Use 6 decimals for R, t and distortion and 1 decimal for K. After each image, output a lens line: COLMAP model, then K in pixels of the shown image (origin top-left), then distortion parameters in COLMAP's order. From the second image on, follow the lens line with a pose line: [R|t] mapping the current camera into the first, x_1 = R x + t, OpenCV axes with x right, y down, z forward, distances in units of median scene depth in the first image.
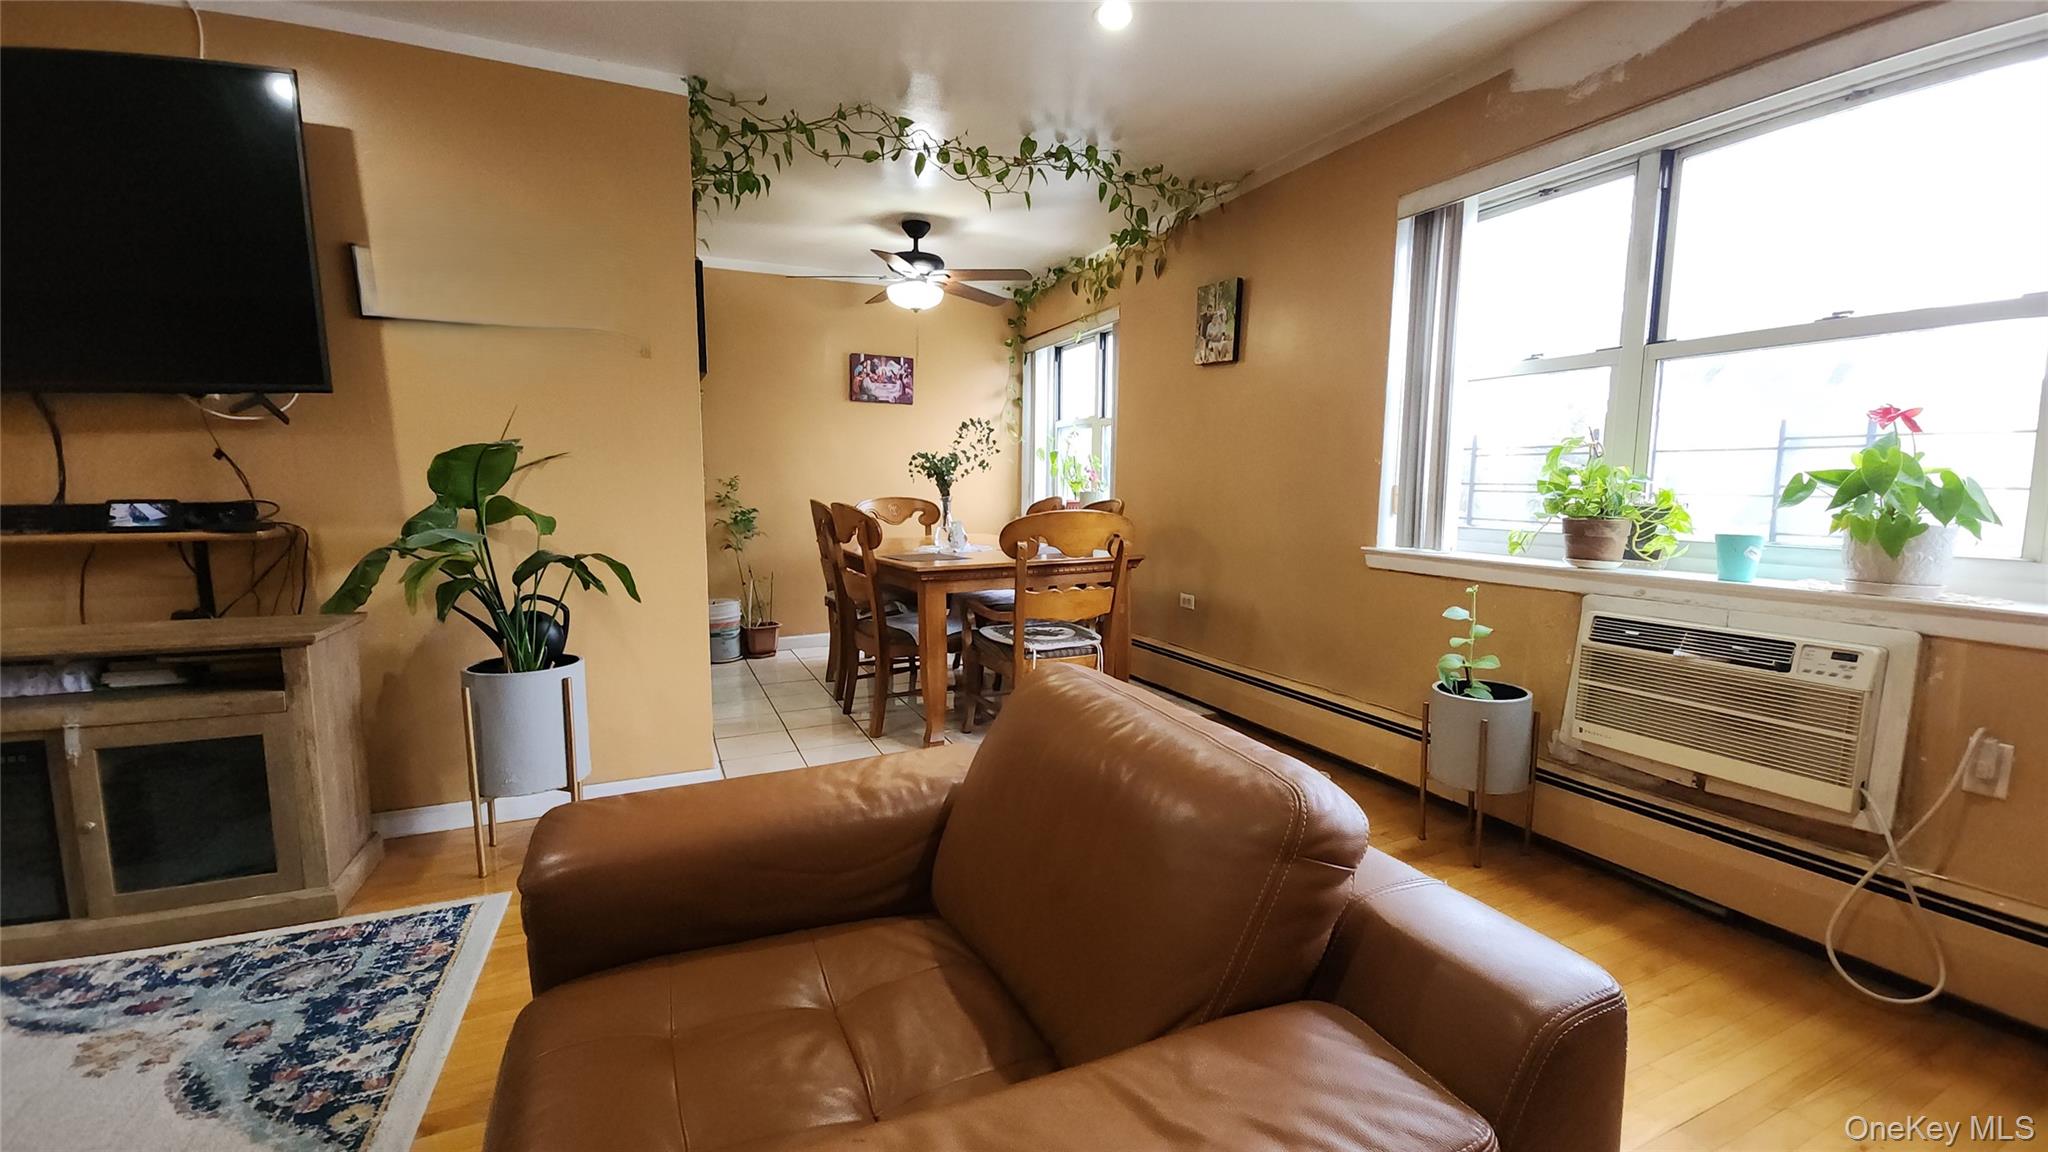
lens RADIAL K [[838.9, 0, 1022.8], [0, 838.9, 580.0], [0, 0, 1]] dist [0.008172, -0.006284]
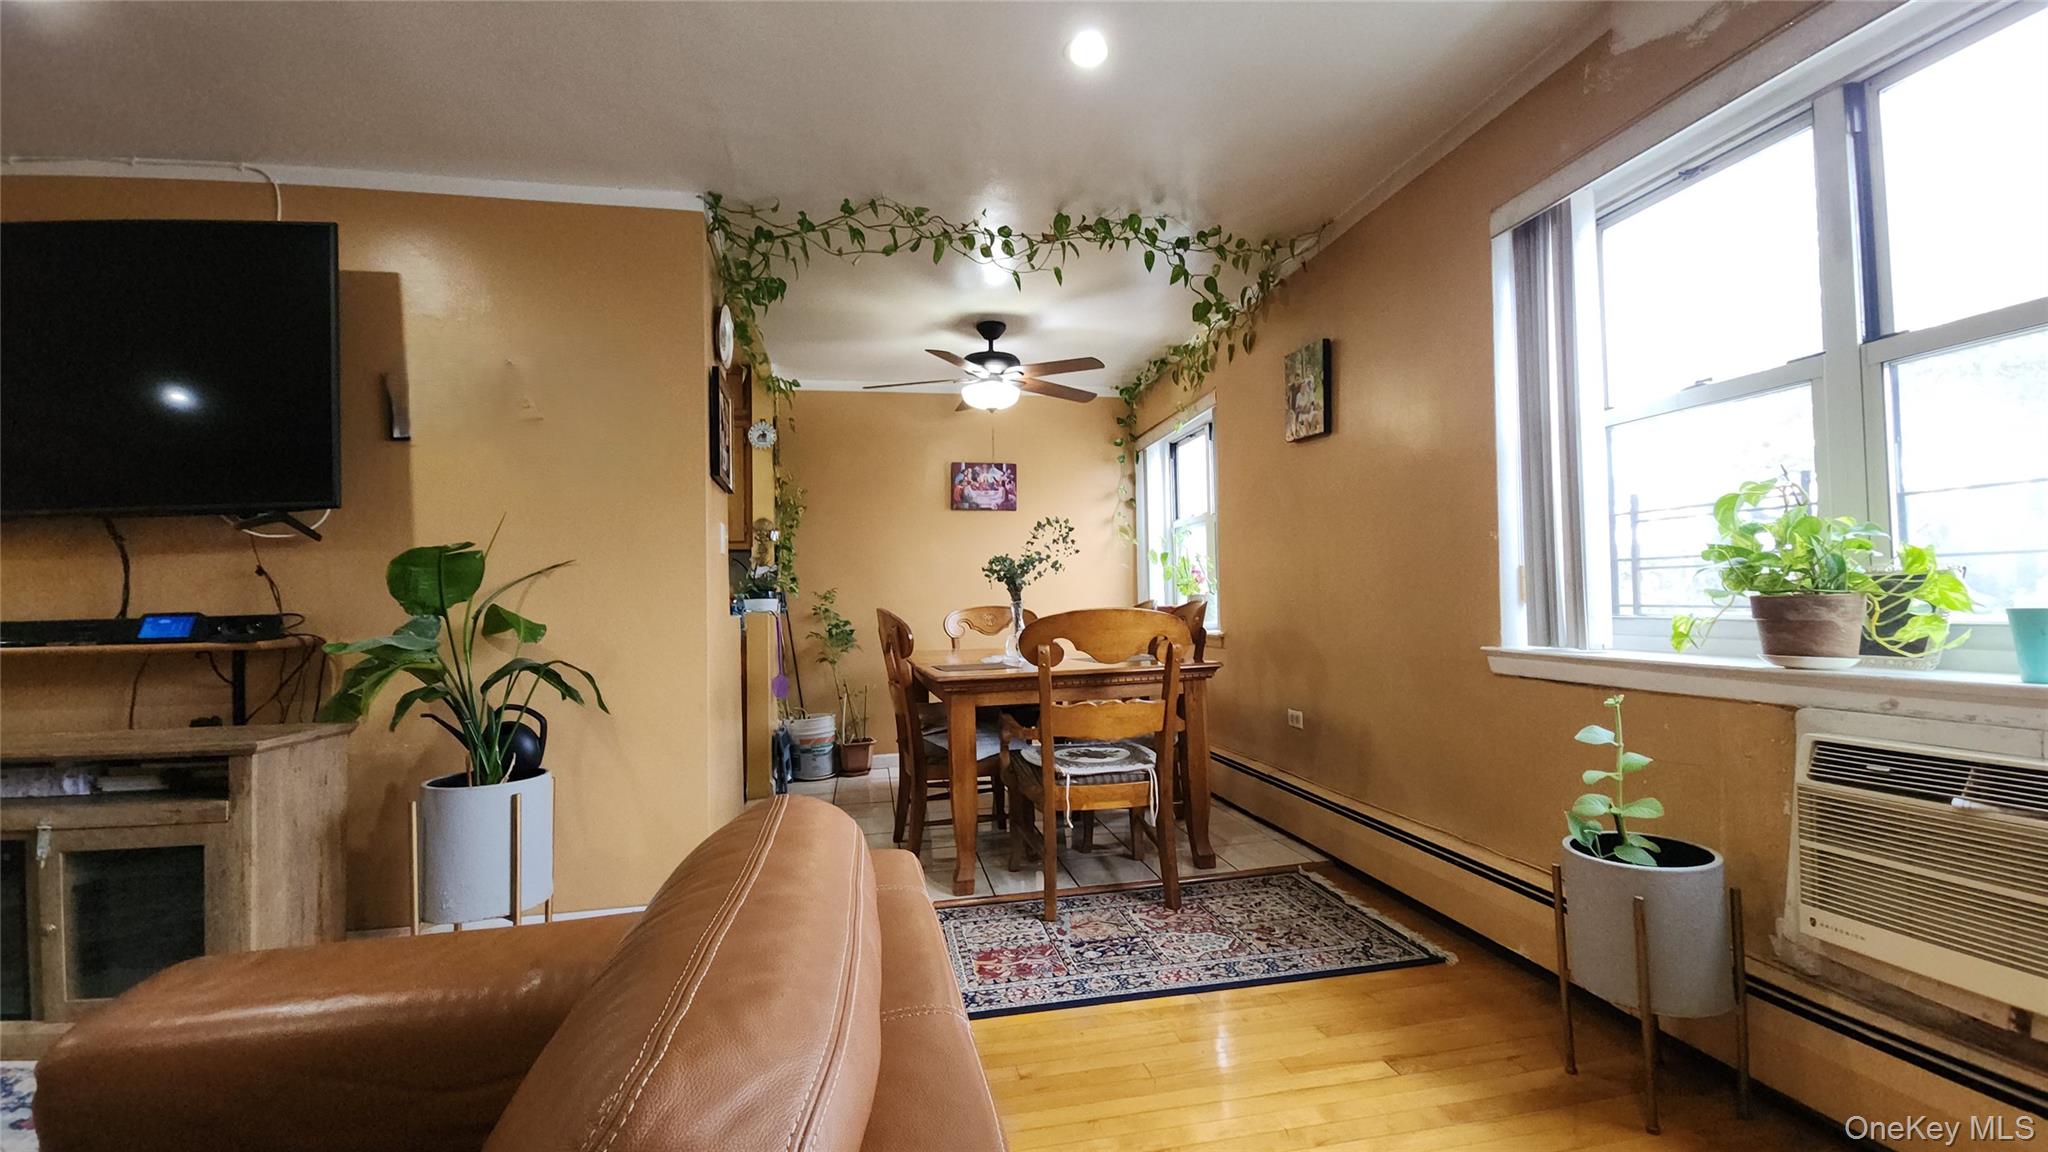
lens RADIAL K [[838.9, 0, 1023.6], [0, 838.9, 580.3], [0, 0, 1]] dist [0.008172, -0.006284]
pose [[0.970808, -0.032367, -0.237663, 0.200584], [-0.001363, 0.990093, -0.140407, 0.009761], [0.239853, 0.136632, 0.961146, 0.170080]]
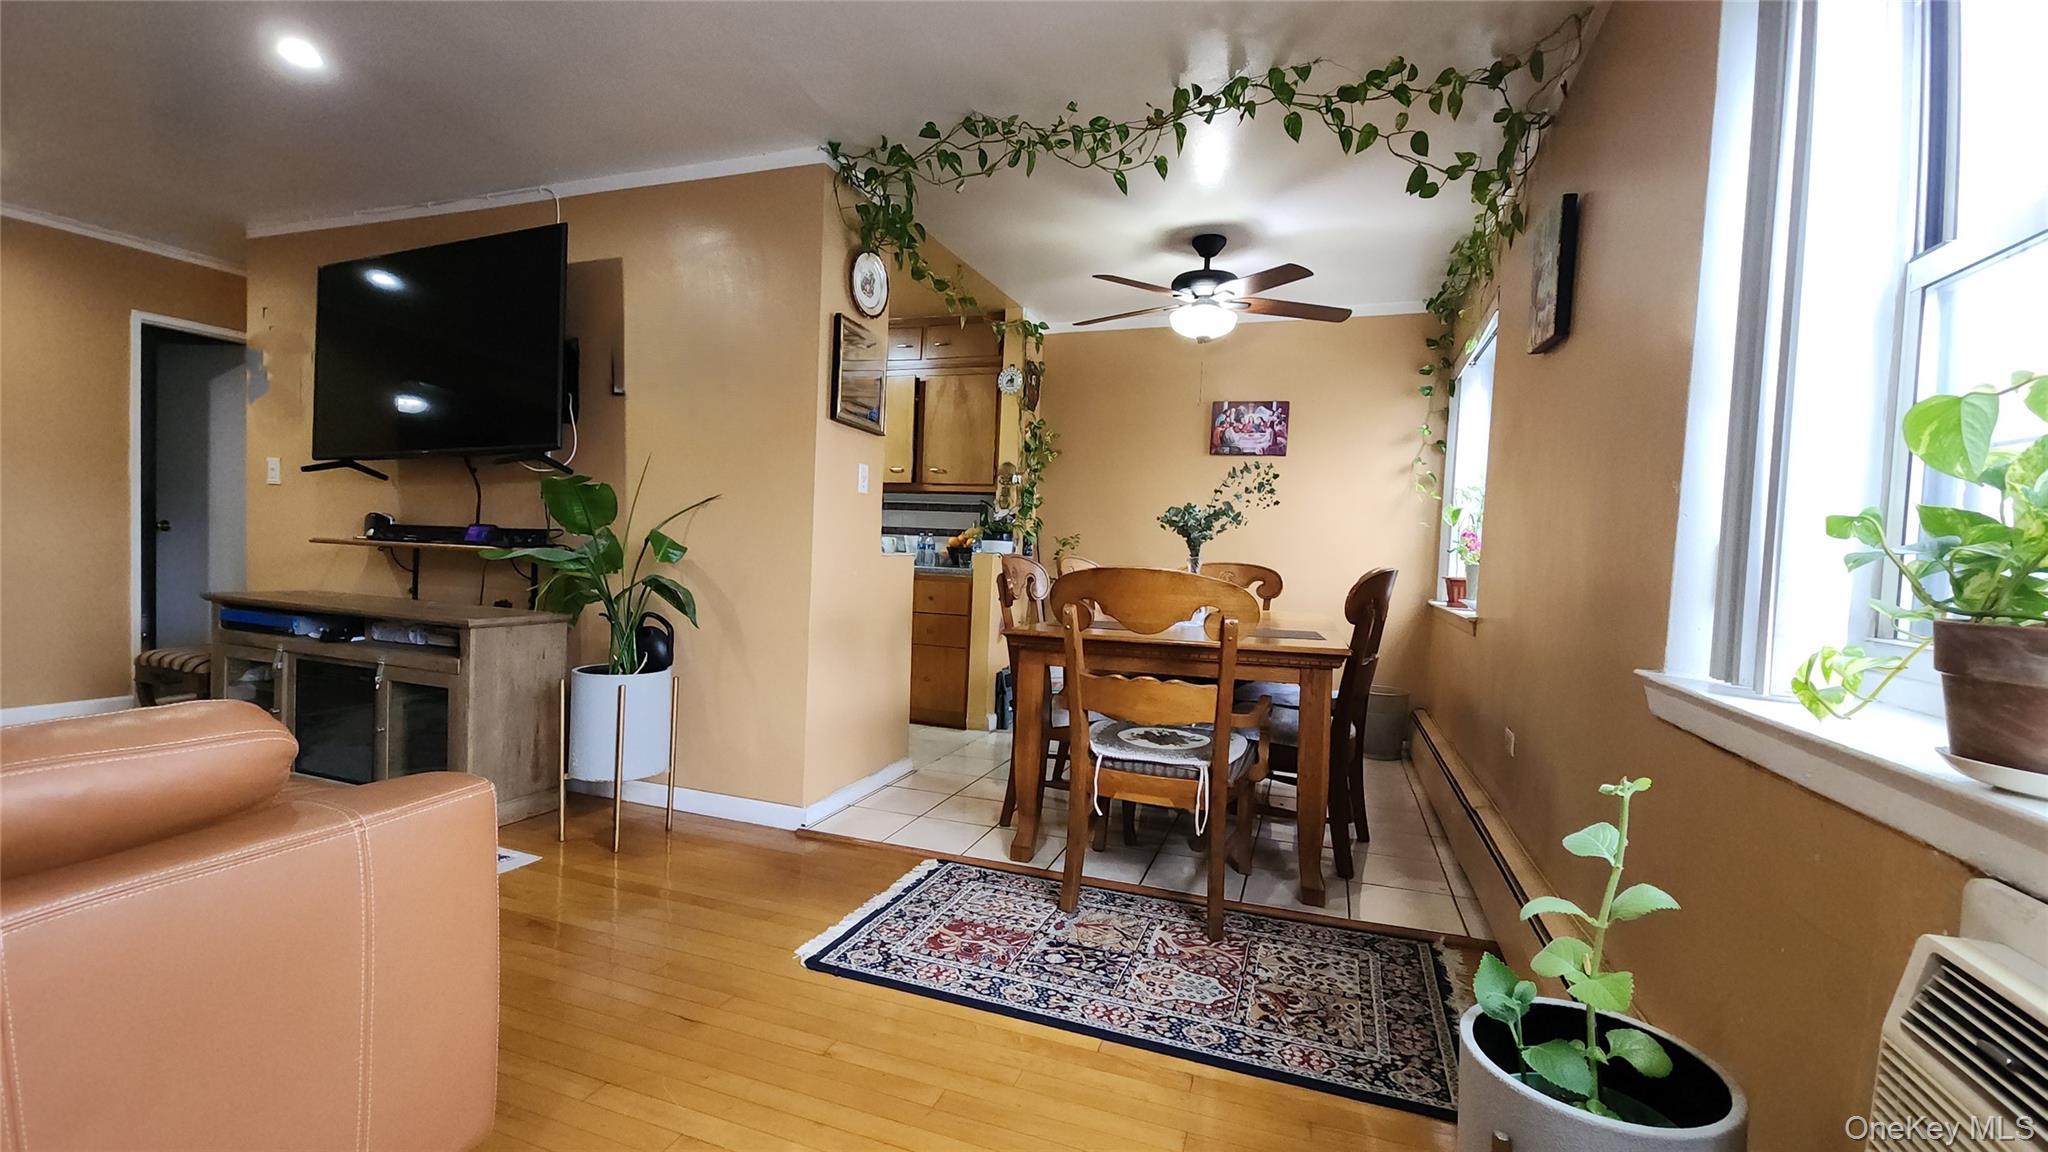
lens RADIAL K [[838.9, 0, 1025.2], [0, 838.9, 581.8], [0, 0, 1]] dist [0.008172, -0.006284]
pose [[0.712092, 0.051586, -0.700188, 0.536702], [-0.118241, 0.991864, -0.047176, -0.027934], [0.692057, 0.116385, 0.712398, 0.464294]]
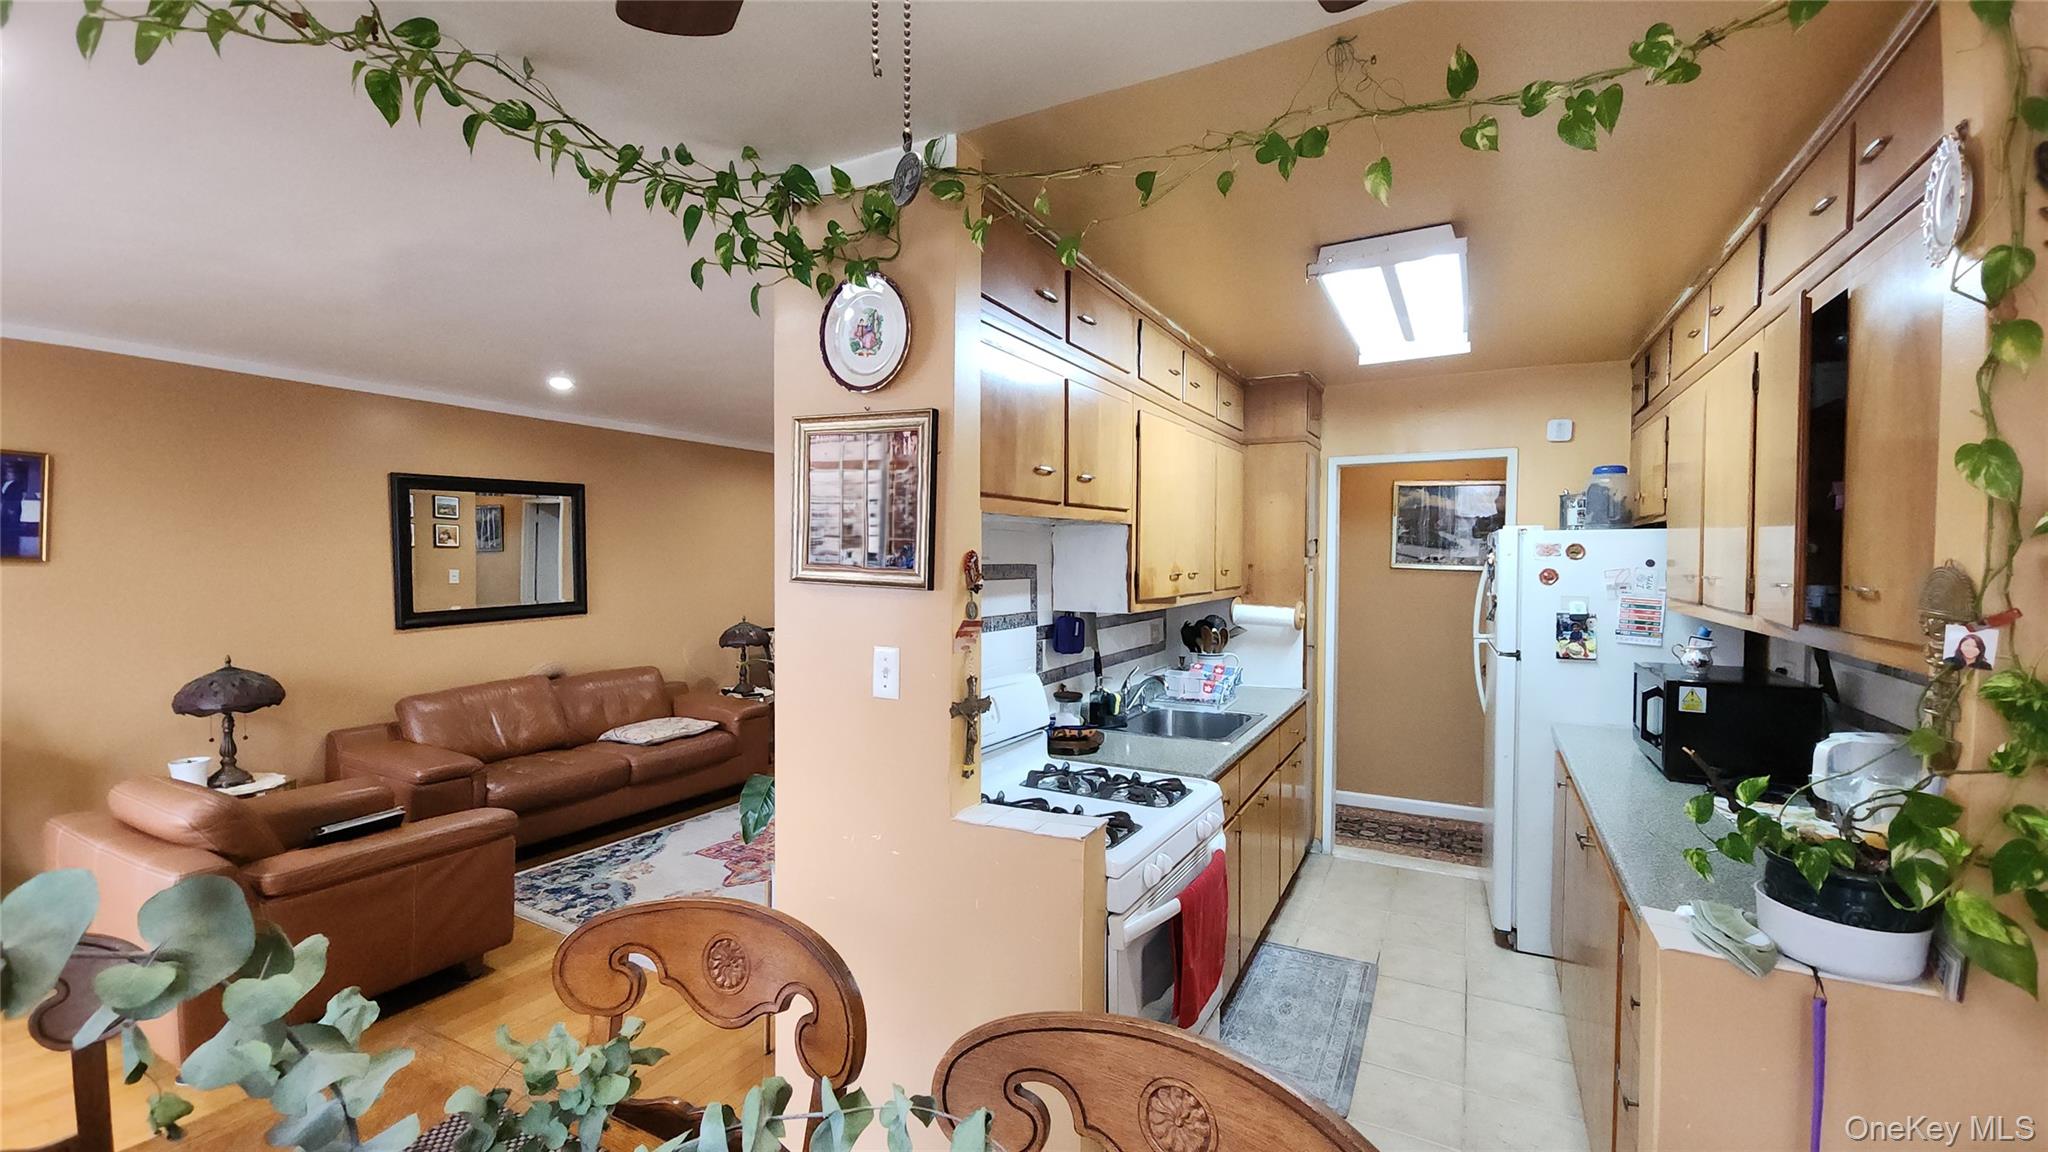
lens RADIAL K [[838.9, 0, 1027.7], [0, 838.9, 580.9], [0, 0, 1]] dist [0.008172, -0.006284]
pose [[-0.793001, 0.008855, -0.609156, -0.130163], [-0.080856, 0.989519, 0.119643, -0.353389], [0.603831, 0.144131, -0.783974, 1.682535]]
